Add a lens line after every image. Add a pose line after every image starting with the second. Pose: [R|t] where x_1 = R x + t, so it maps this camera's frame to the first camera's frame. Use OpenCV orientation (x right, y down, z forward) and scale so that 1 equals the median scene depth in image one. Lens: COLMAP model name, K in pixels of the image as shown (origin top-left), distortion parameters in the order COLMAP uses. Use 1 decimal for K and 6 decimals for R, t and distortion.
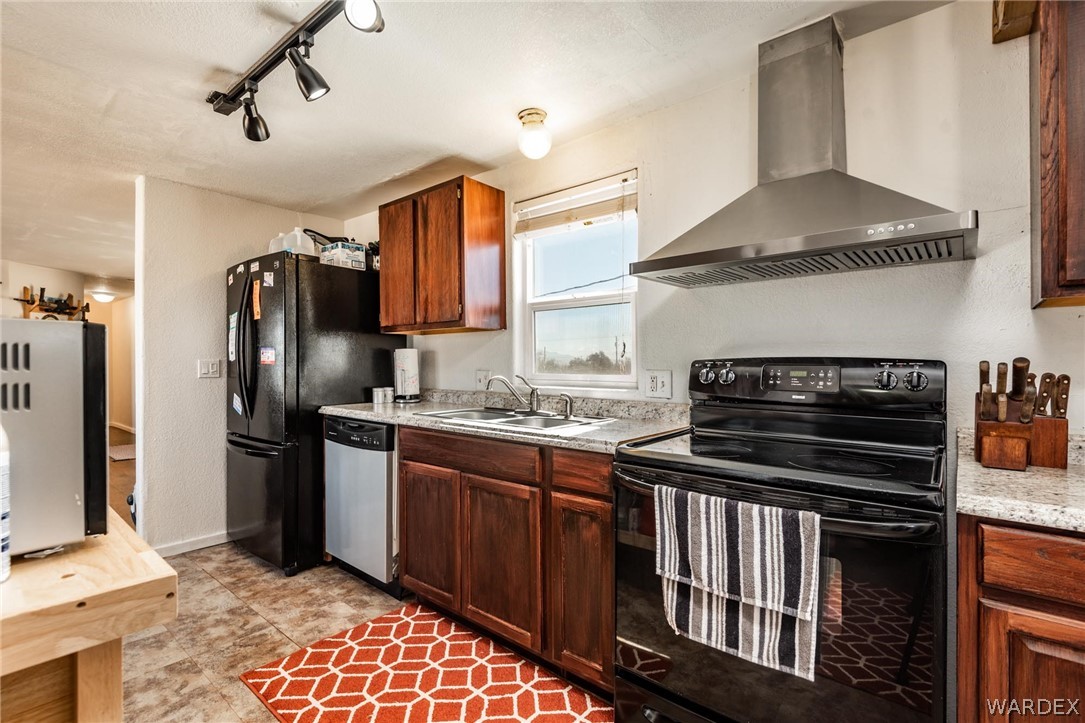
lens RADIAL K [[497.3, 0, 539.7], [0, 497.3, 366.8], [0, 0, 1]] dist [-0.002649, -0.001221]
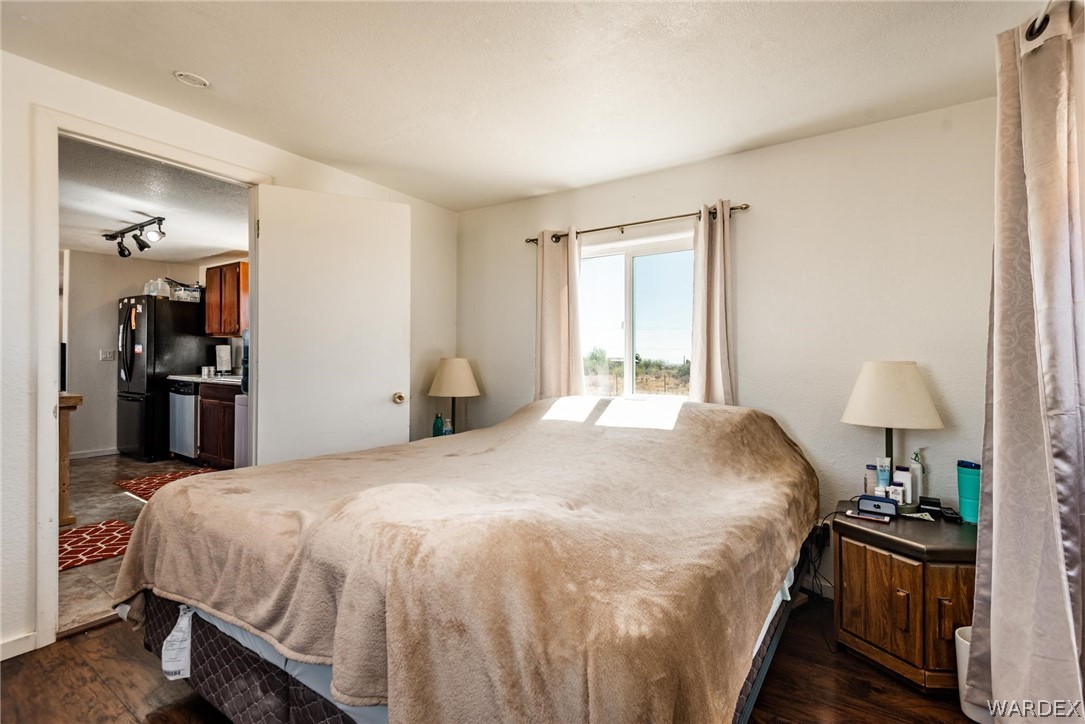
lens RADIAL K [[499.5, 0, 536.7], [0, 499.5, 360.1], [0, 0, 1]] dist [-0.001717, -0.000452]
pose [[0.995211, 0.008763, 0.097353, 0.794316], [-0.008559, 0.999960, -0.002520, 0.014149], [-0.097371, 0.001675, 0.995247, -1.064472]]
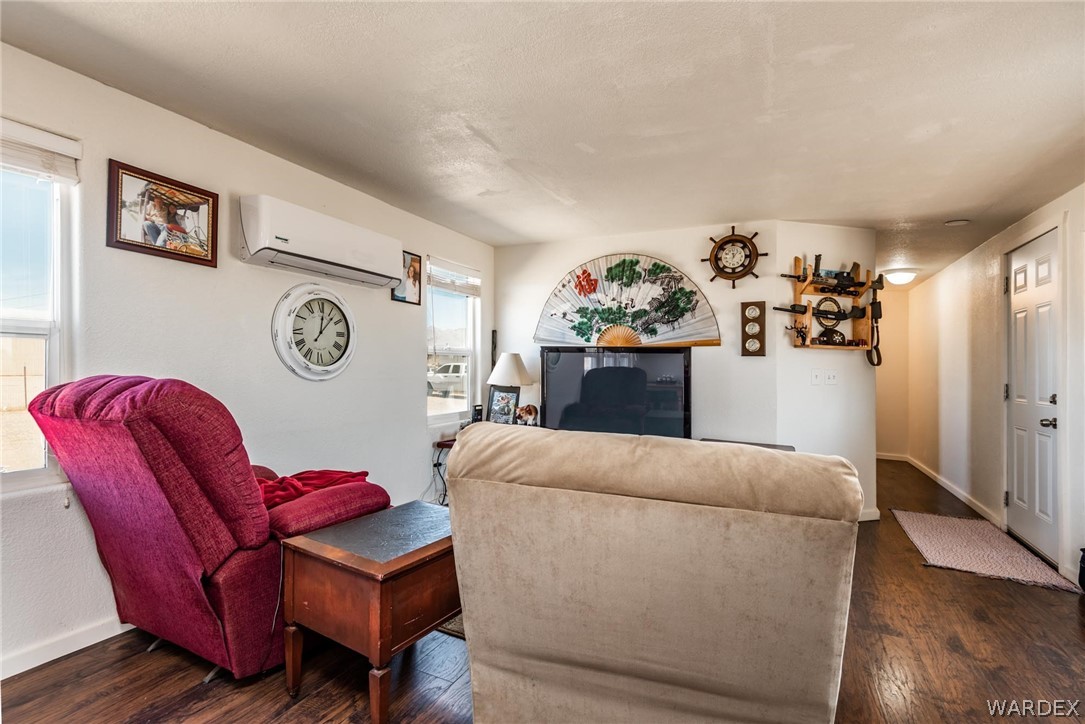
lens RADIAL K [[488.7, 0, 542.5], [0, 488.7, 362.0], [0, 0, 1]] dist [0.009536, -0.000328]
pose [[0.241633, -0.003008, -0.970363, -1.009498], [-0.027449, 0.999574, -0.009933, -0.010395], [0.969979, 0.029036, 0.241448, 1.073690]]
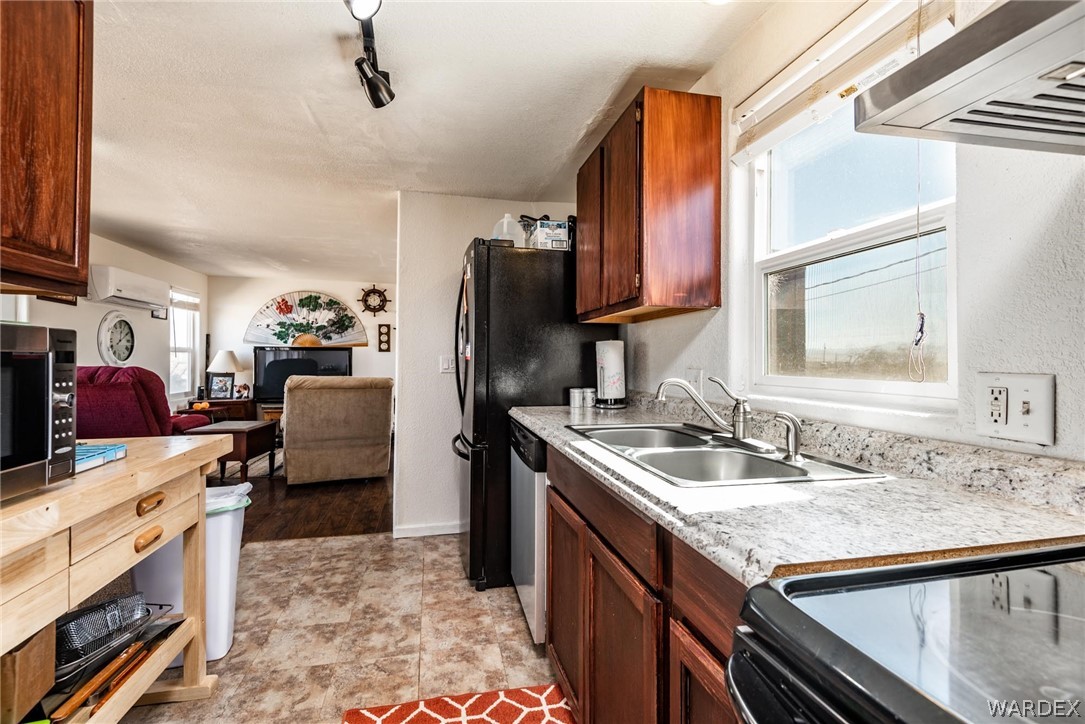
lens RADIAL K [[488.7, 0, 542.5], [0, 488.7, 362.0], [0, 0, 1]] dist [0.009536, -0.000328]
pose [[0.796439, 0.003345, -0.604710, 0.137434], [-0.006490, 0.999974, -0.003016, 0.000925], [0.604684, 0.006327, 0.796440, 0.347556]]
